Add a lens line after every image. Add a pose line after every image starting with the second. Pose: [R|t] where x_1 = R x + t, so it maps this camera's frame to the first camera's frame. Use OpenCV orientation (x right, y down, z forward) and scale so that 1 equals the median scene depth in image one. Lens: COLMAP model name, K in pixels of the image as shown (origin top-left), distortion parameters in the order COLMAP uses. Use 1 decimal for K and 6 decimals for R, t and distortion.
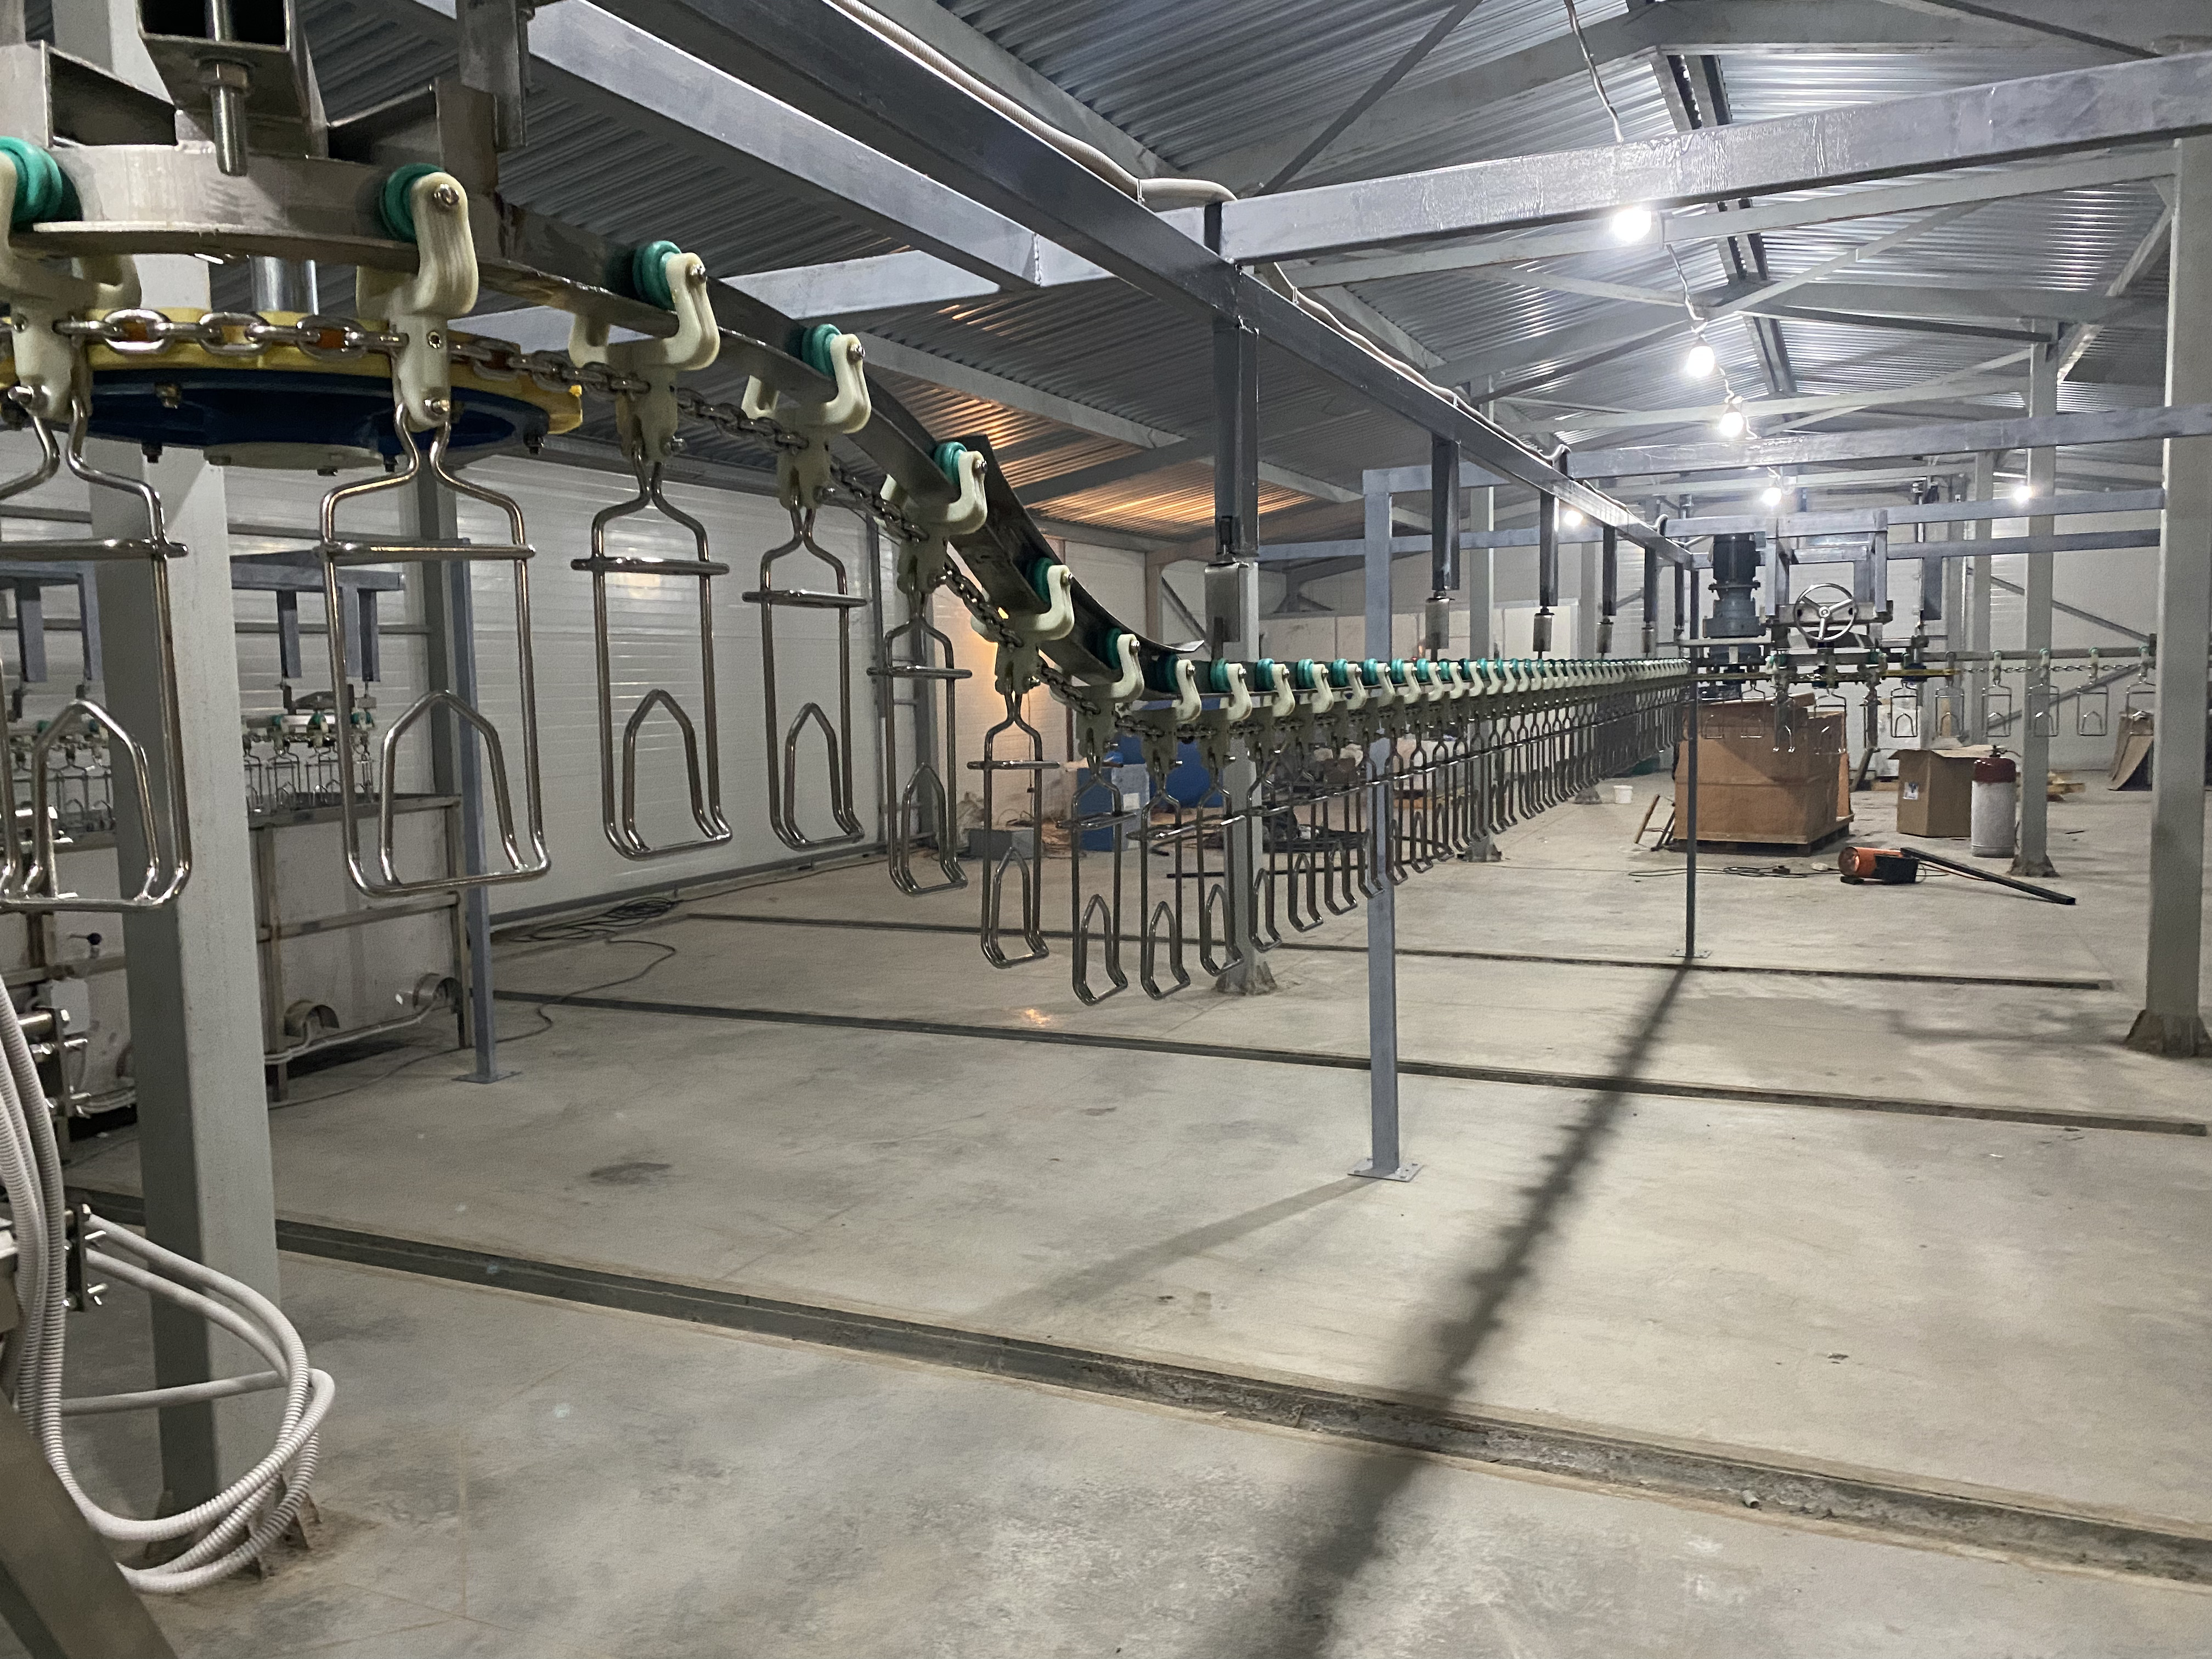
lens RADIAL K [[1672.2, 0, 1093.9], [0, 1672.2, 825.3], [0, 0, 1]] dist [0.023141, -0.018493]
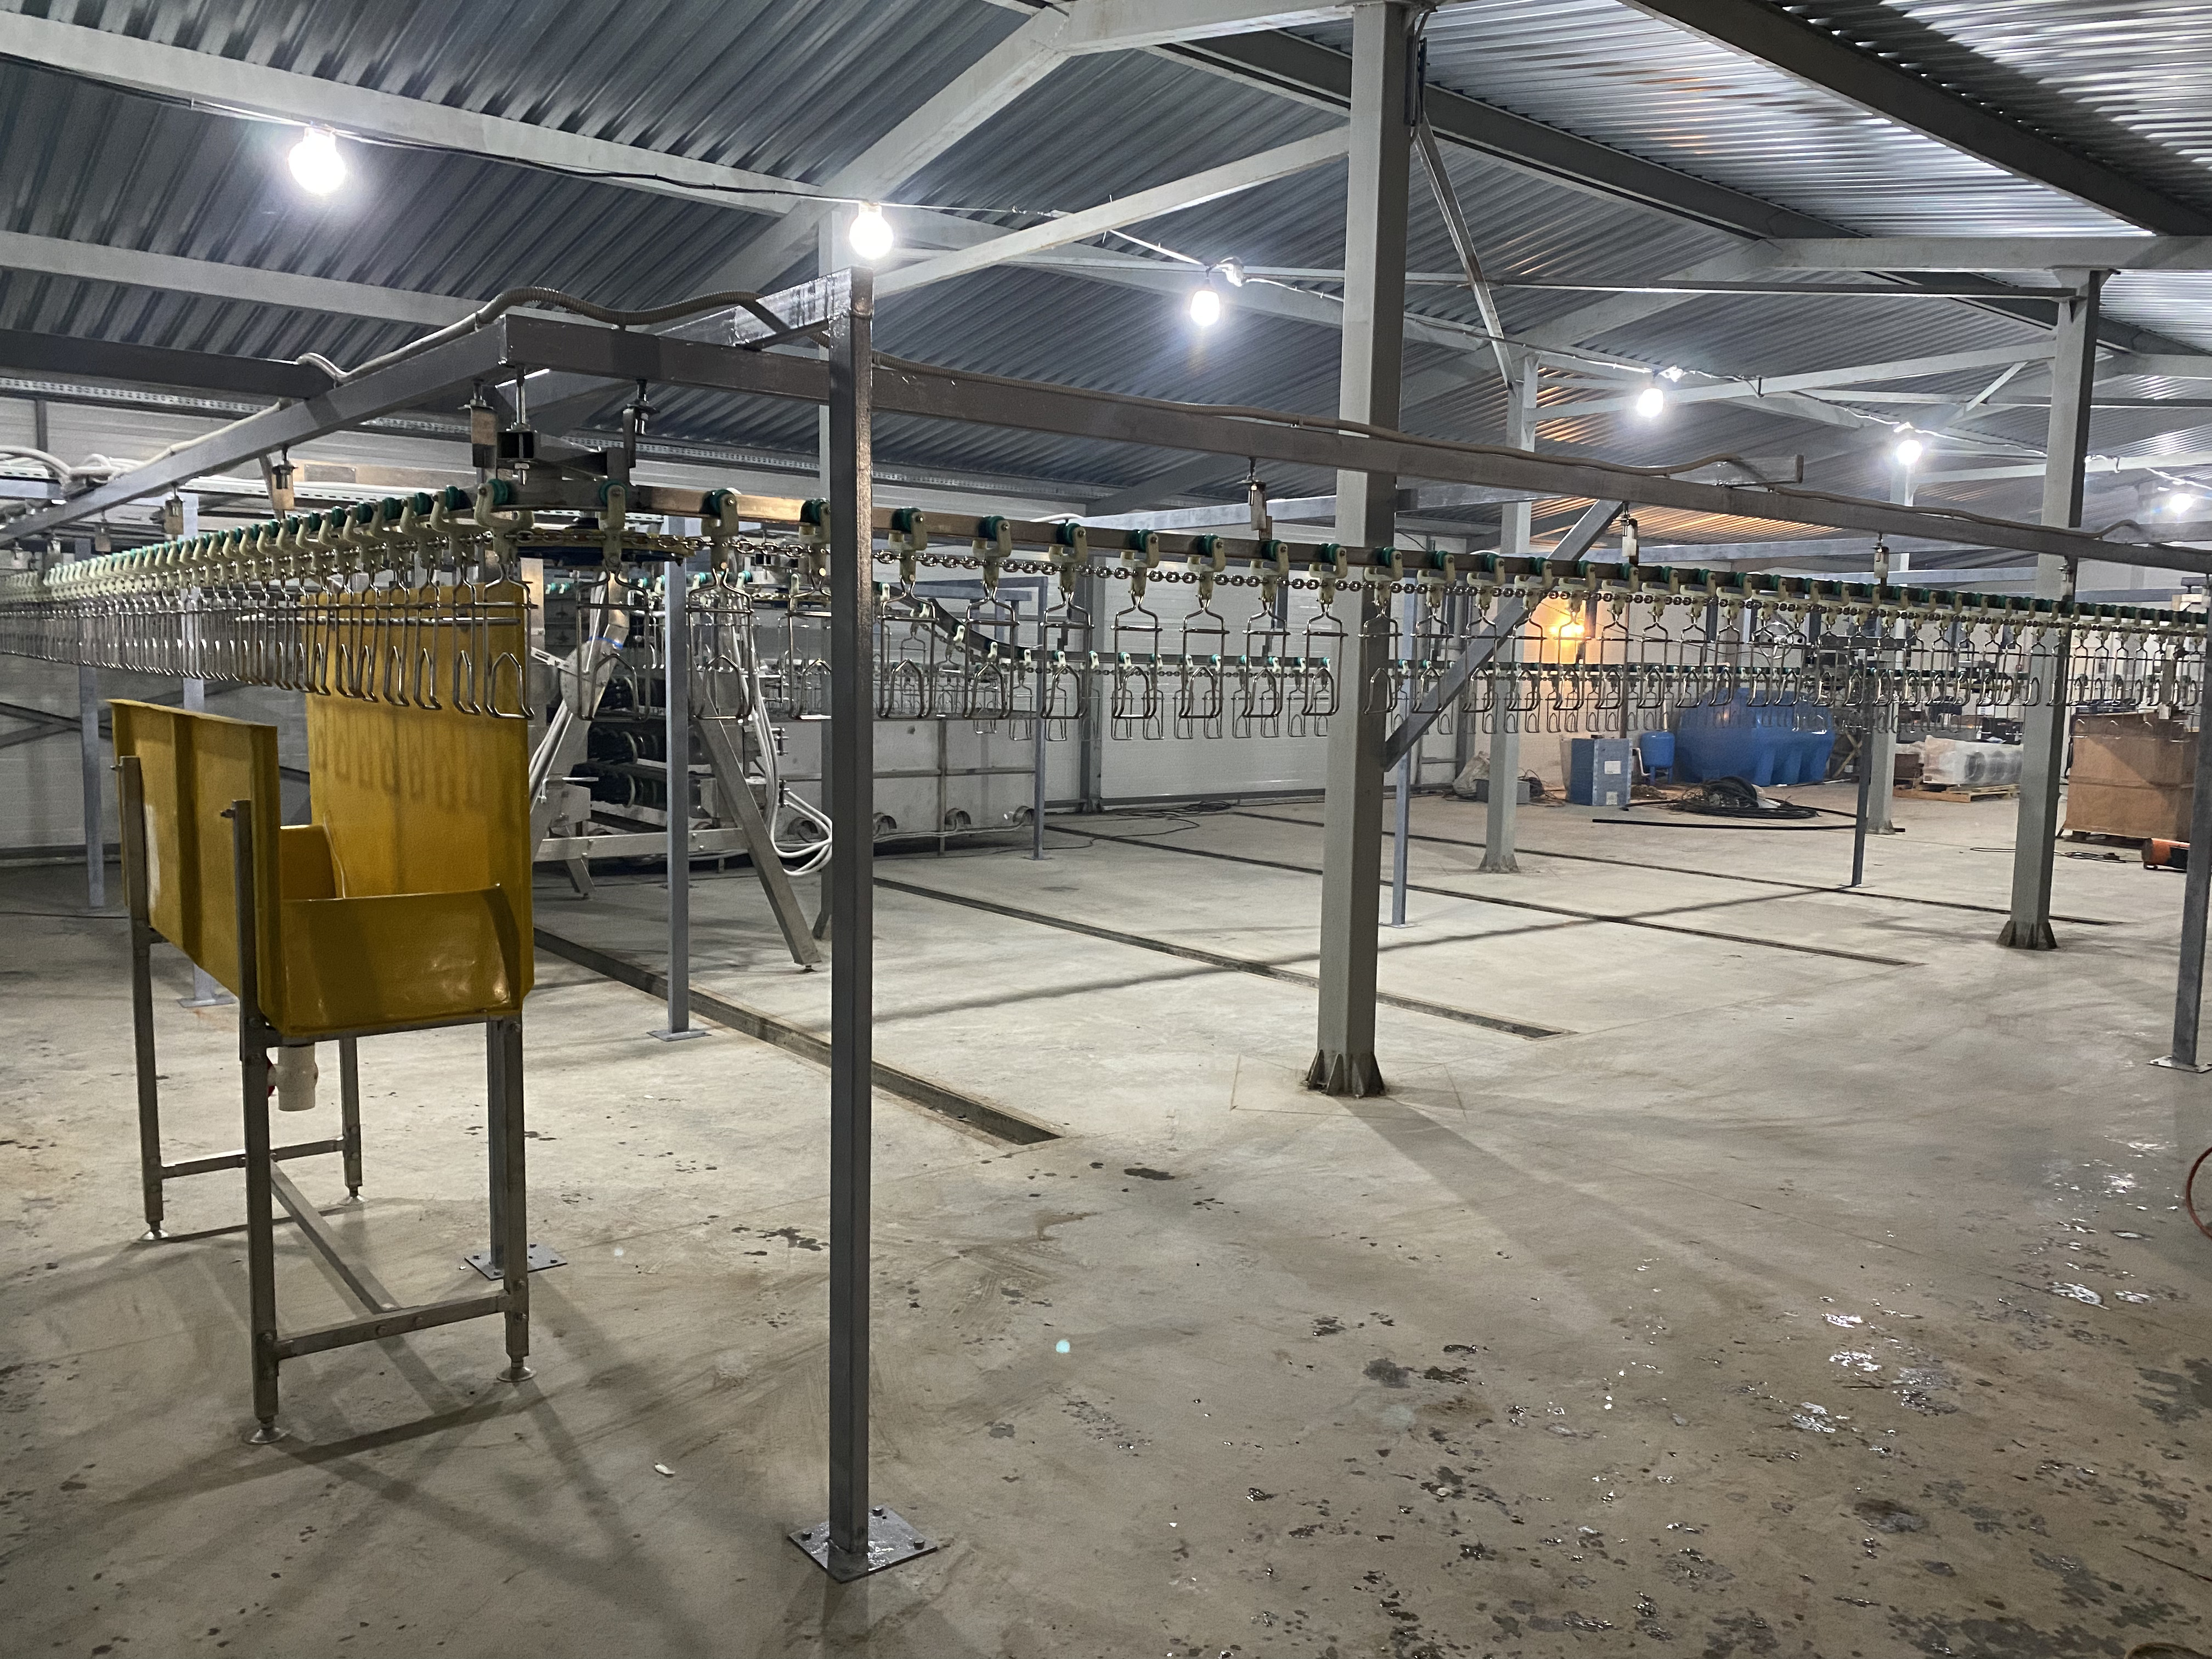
lens RADIAL K [[1672.2, 0, 1105.5], [0, 1672.2, 833.4], [0, 0, 1]] dist [0.023141, -0.018493]
pose [[0.885218, 0.090232, -0.456341, 0.544299], [-0.083310, 0.995898, 0.035312, 0.046002], [0.457655, 0.006759, 0.889104, -0.622374]]
